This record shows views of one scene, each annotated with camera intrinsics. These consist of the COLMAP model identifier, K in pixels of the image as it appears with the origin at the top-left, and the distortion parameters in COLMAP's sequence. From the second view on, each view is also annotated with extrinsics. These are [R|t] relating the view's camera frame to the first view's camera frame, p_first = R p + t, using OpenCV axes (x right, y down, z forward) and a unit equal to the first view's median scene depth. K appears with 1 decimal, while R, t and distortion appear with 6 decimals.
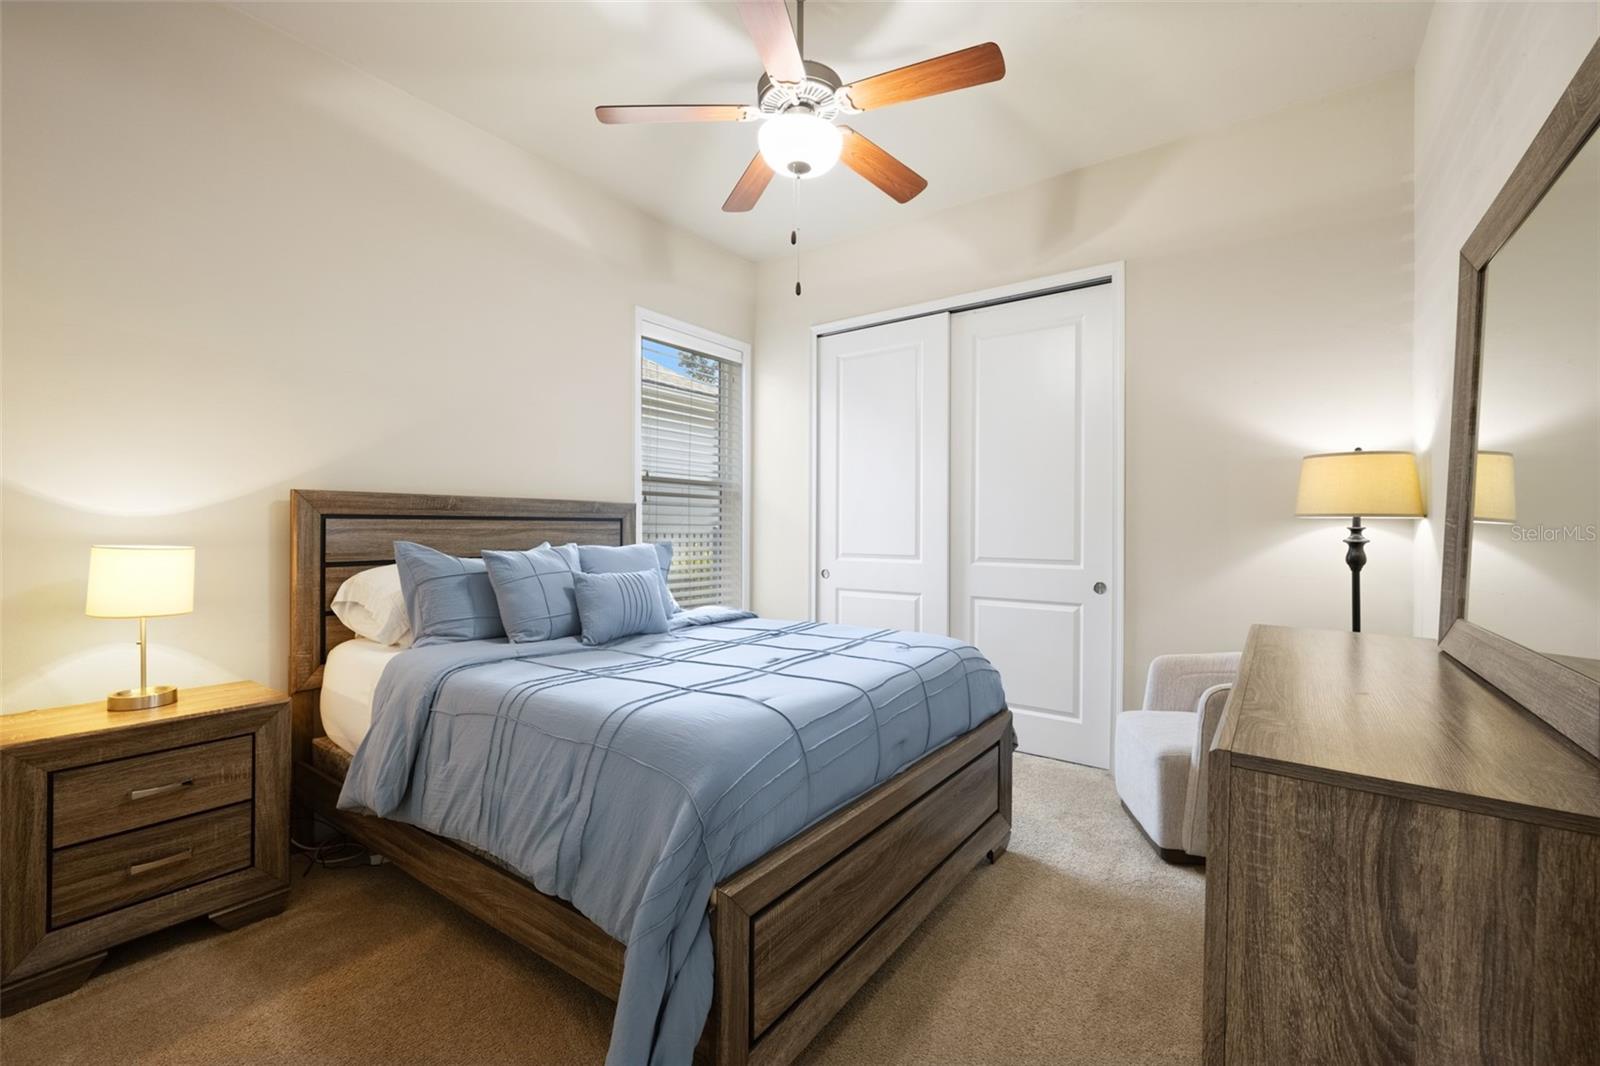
lens RADIAL K [[672.3, 0, 801.8], [0, 672.3, 528.4], [0, 0, 1]] dist [0.000943, -0.000281]
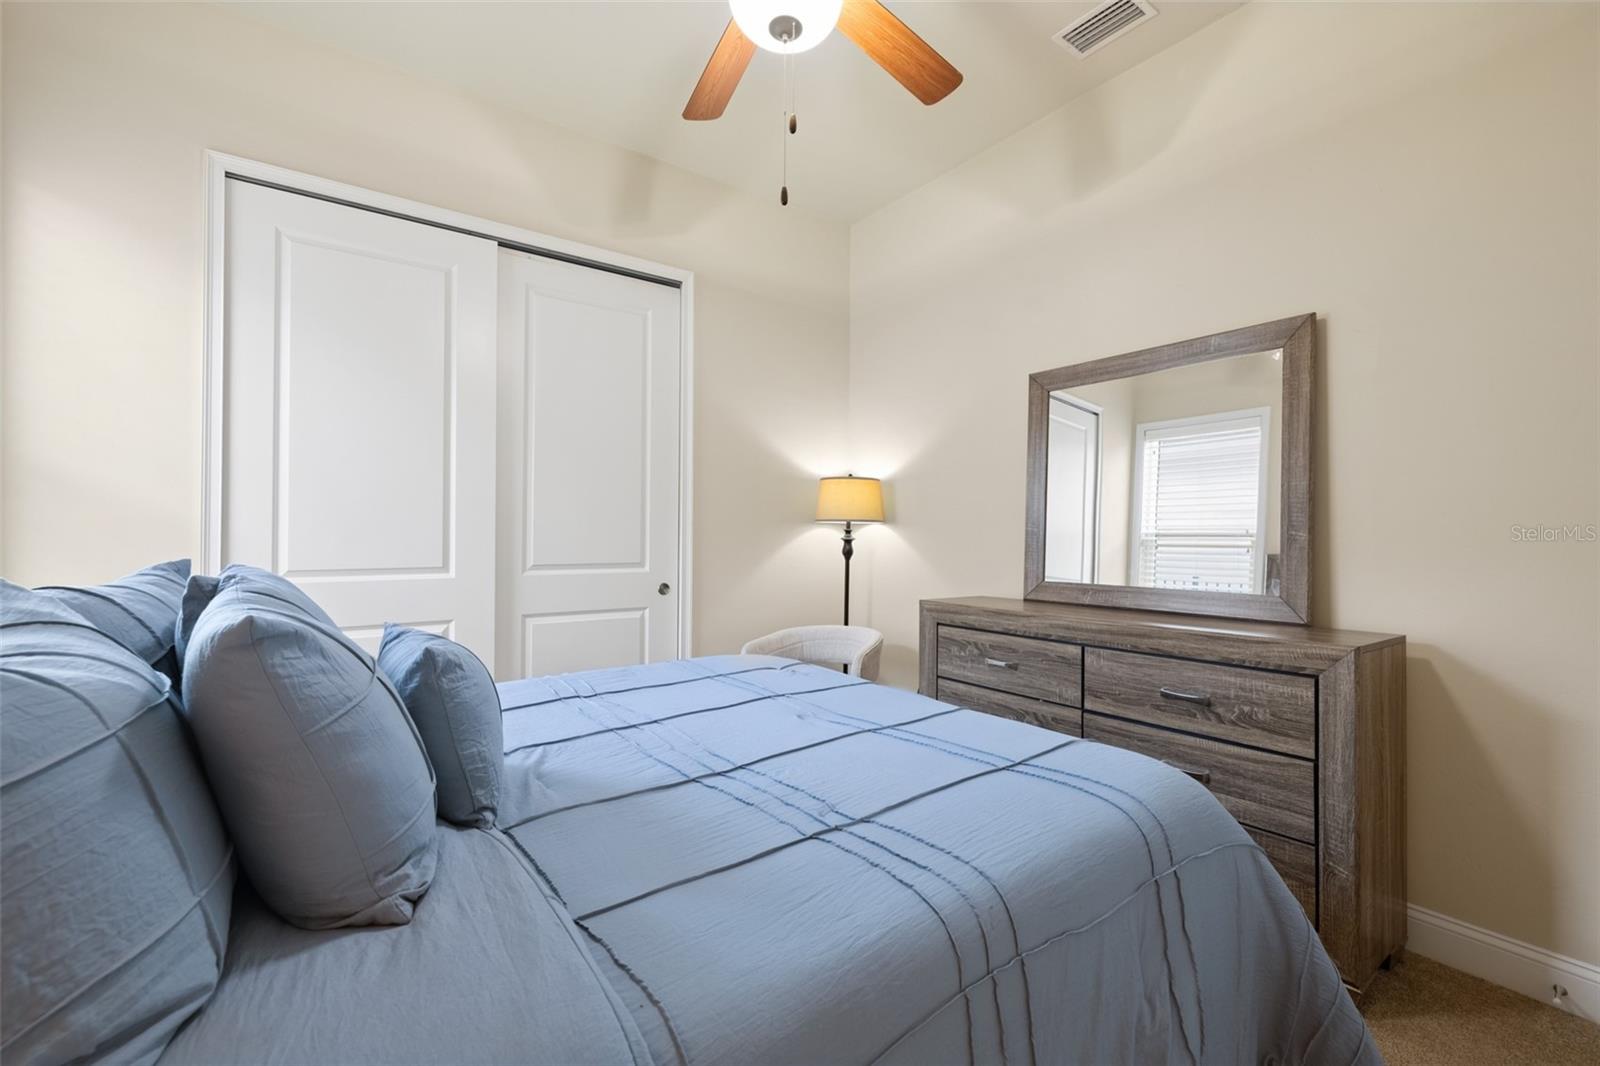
lens RADIAL K [[676.2, 0, 798.5], [0, 676.2, 533.2], [0, 0, 1]] dist [-0.000918, -0.000097]
pose [[0.313215, -0.004237, 0.949673, -0.566917], [-0.003100, 0.999980, 0.005484, -0.000727], [-0.949677, -0.004661, 0.313196, 0.626869]]
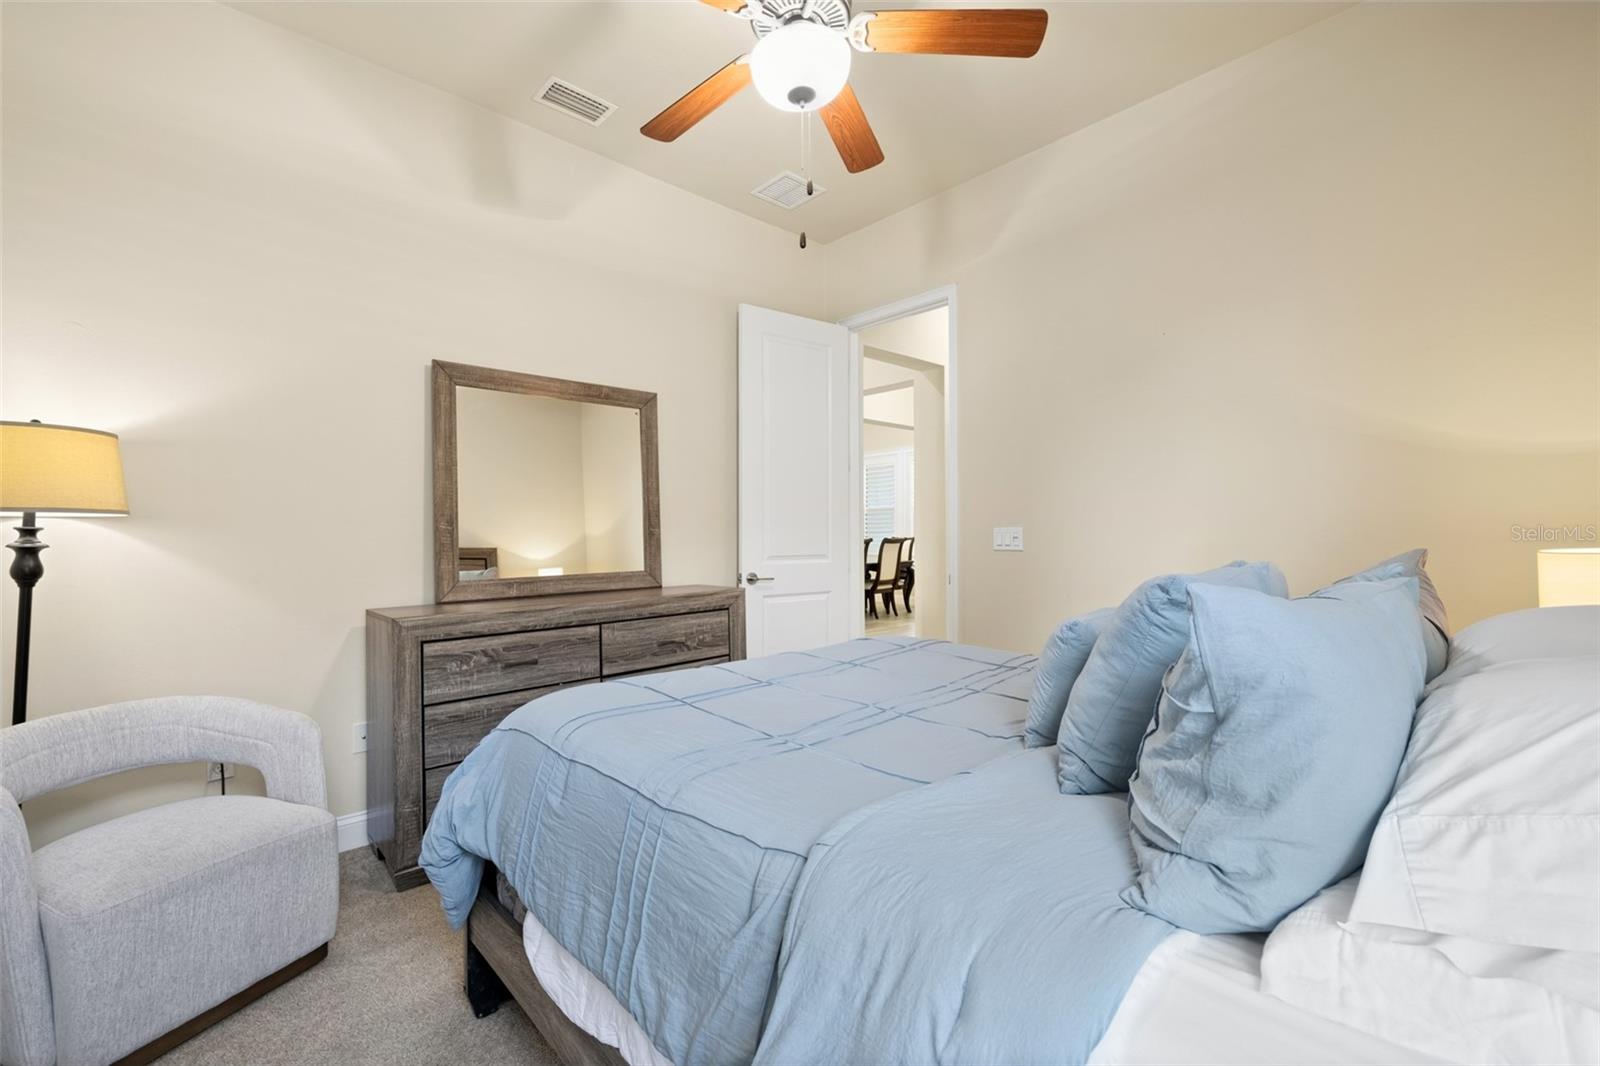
lens RADIAL K [[676.2, 0, 798.5], [0, 676.2, 533.2], [0, 0, 1]] dist [-0.000918, -0.000097]
pose [[-0.981790, 0.000213, 0.189969, -0.132170], [0.000921, 0.999993, 0.003639, 0.003188], [-0.189967, 0.003748, -0.981783, 1.512274]]
